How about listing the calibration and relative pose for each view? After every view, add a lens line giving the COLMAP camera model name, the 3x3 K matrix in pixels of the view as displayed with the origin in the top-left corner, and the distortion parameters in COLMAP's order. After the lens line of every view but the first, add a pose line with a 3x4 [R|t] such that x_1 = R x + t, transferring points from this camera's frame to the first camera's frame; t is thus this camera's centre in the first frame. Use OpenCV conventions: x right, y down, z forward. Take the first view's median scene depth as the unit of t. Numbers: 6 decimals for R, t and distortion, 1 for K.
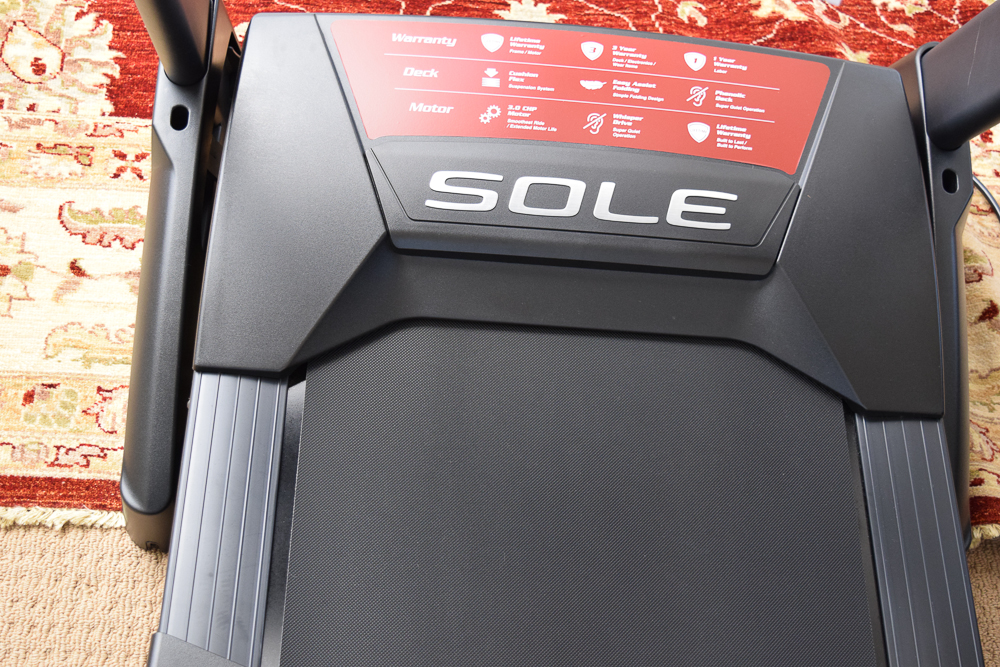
lens RADIAL K [[1414.4, 0, 499.1], [0, 1414.4, 332.7], [0, 0, 1]] dist [-0.012804, 0.000000]
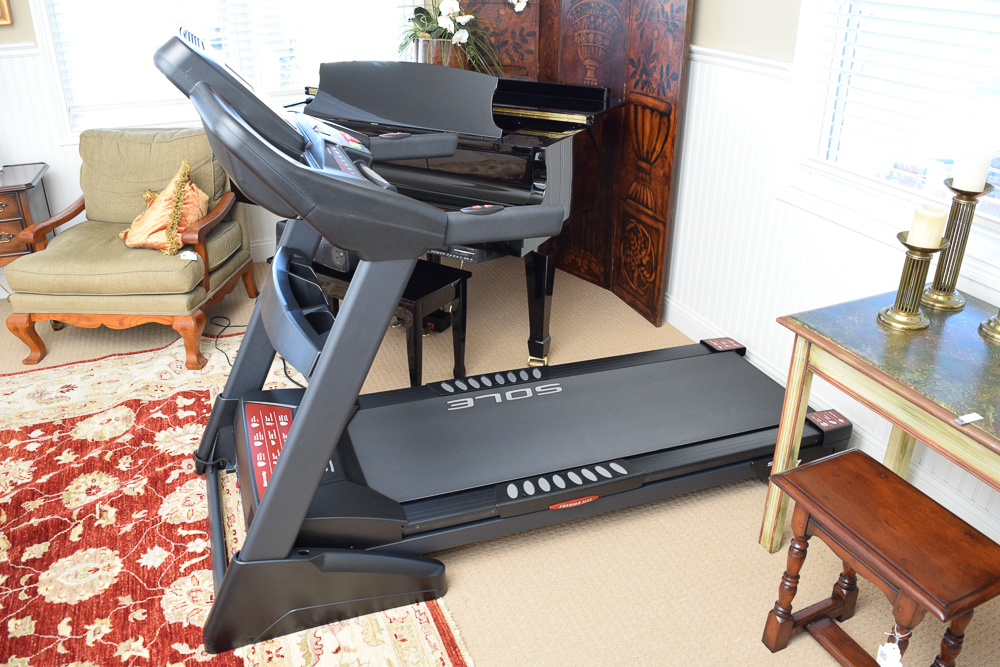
lens RADIAL K [[782.7, 0, 499.7], [0, 782.7, 332.2], [0, 0, 1]] dist [-0.063820, -0.005417]
pose [[-0.353552, -0.516409, 0.779950, -1.038757], [0.762543, 0.323818, 0.560063, -0.668734], [-0.541784, 0.792757, 0.279297, 0.110072]]
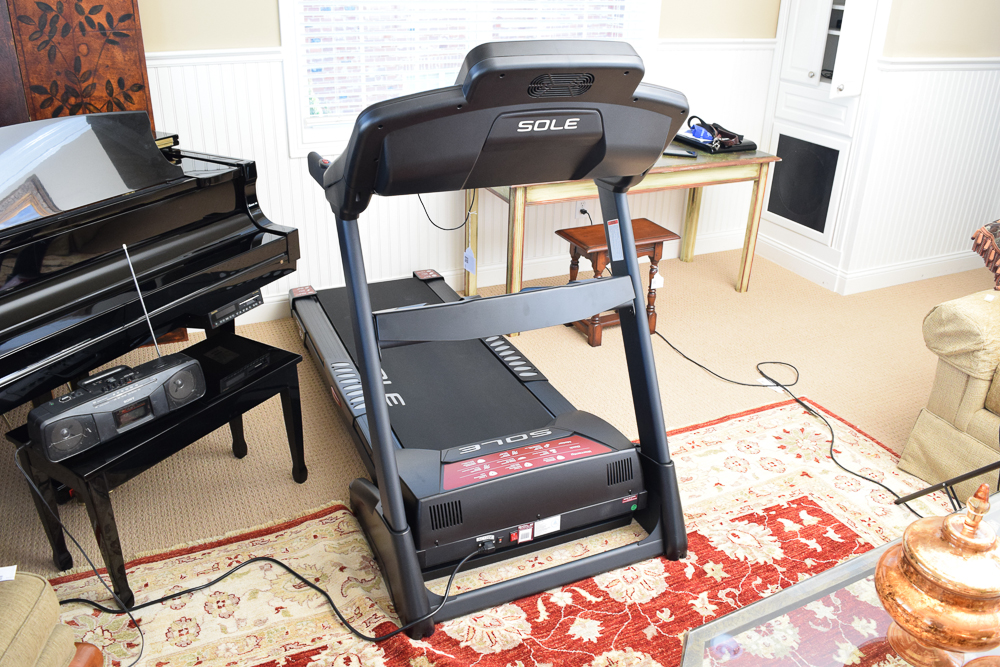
lens RADIAL K [[782.7, 0, 500.0], [0, 782.7, 334.0], [0, 0, 1]] dist [-0.063820, -0.005417]
pose [[-0.905951, 0.050736, -0.420331, 0.641901], [-0.408909, 0.152508, 0.899741, -1.371313], [0.109753, 0.986999, -0.117418, 0.796580]]
